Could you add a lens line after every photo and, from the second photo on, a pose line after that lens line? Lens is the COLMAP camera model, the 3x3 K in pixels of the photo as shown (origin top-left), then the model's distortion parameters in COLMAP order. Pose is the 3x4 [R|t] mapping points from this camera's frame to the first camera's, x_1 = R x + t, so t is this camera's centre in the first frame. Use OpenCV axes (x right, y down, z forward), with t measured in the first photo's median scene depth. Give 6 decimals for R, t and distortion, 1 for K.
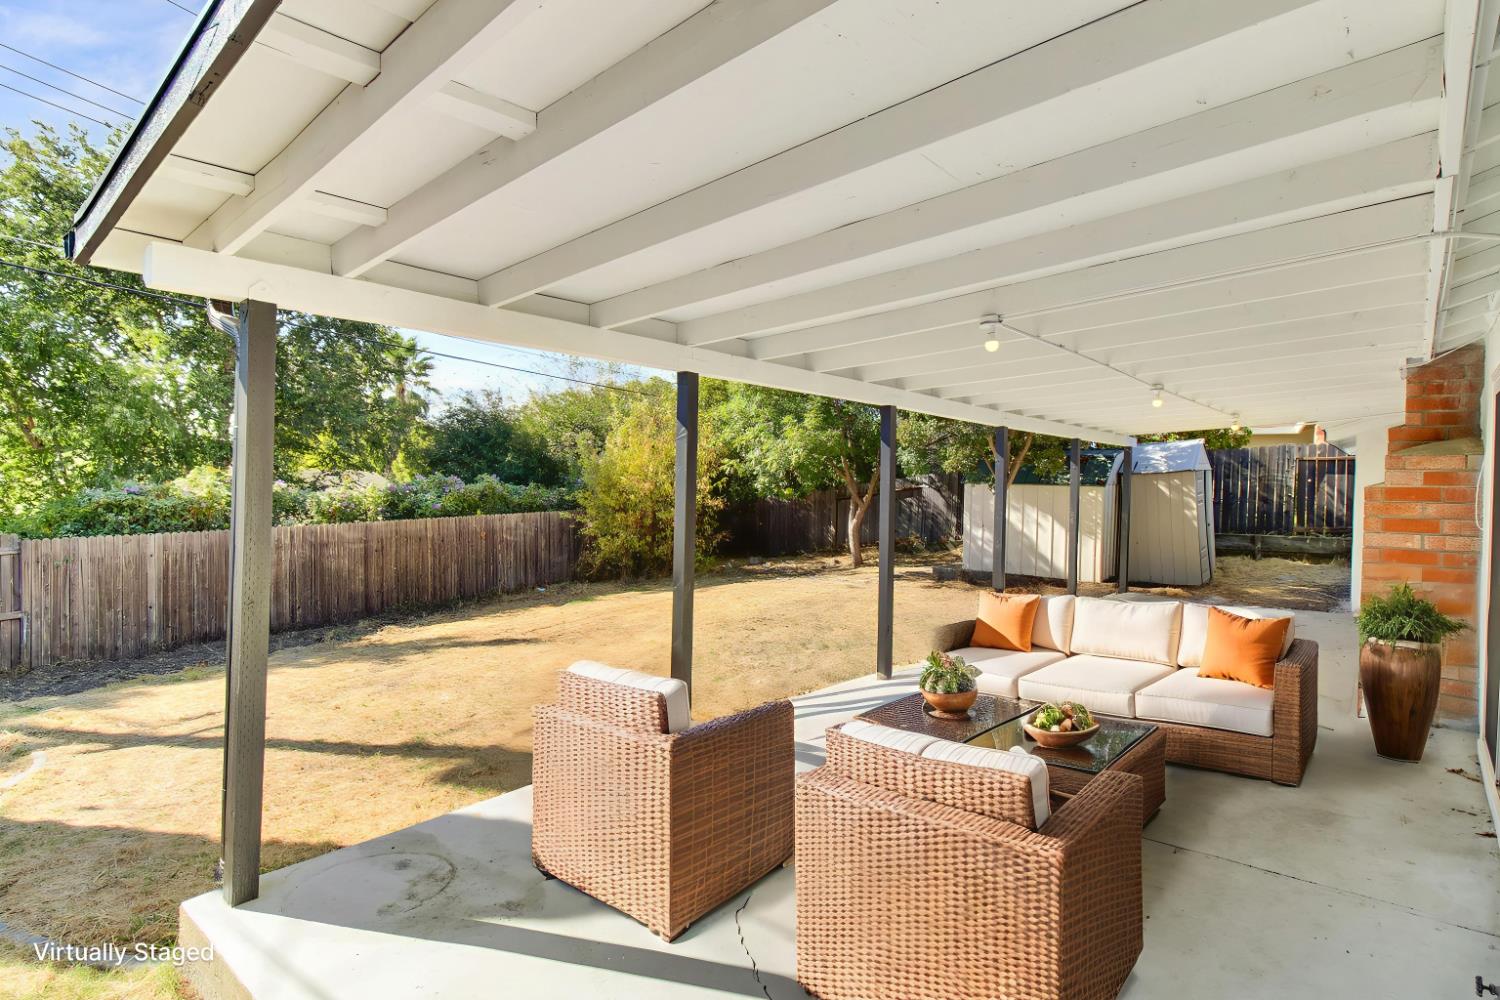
lens RADIAL K [[764.8, 0, 743.1], [0, 764.8, 505.7], [0, 0, 1]] dist [0.020159, -0.000848]
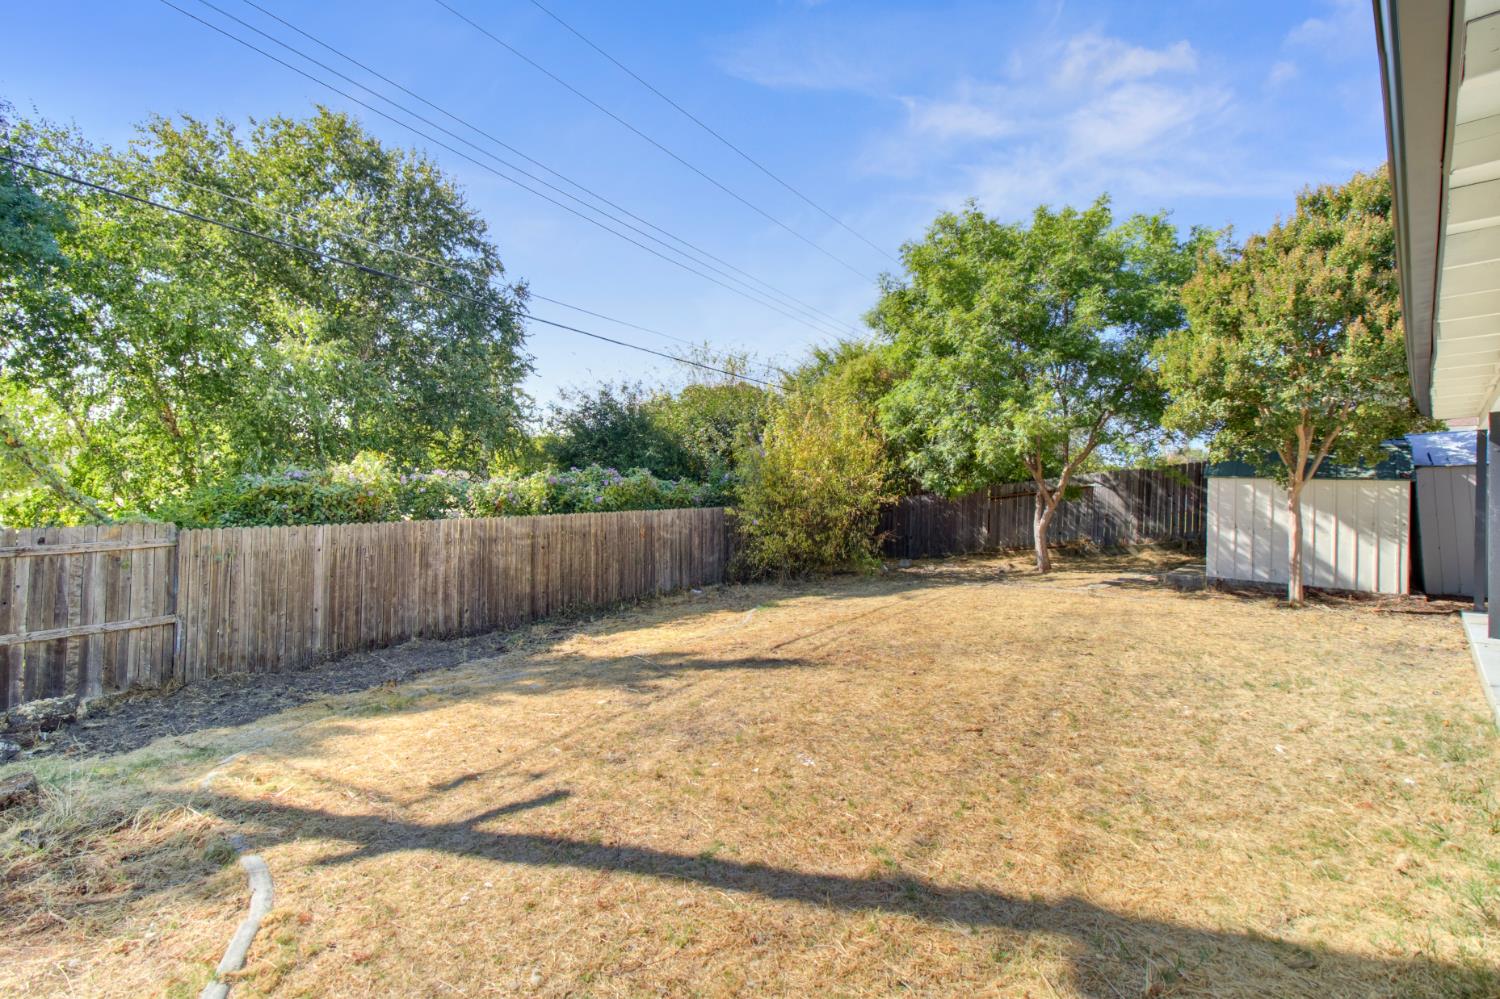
lens RADIAL K [[696.5, 0, 755.4], [0, 696.5, 484.1], [0, 0, 1]] dist [0.026341, -0.005747]
pose [[0.999584, 0.008216, -0.027660, -0.211185], [-0.009281, 0.999211, -0.038612, 0.013929], [0.027321, 0.038853, 0.998871, 0.185832]]
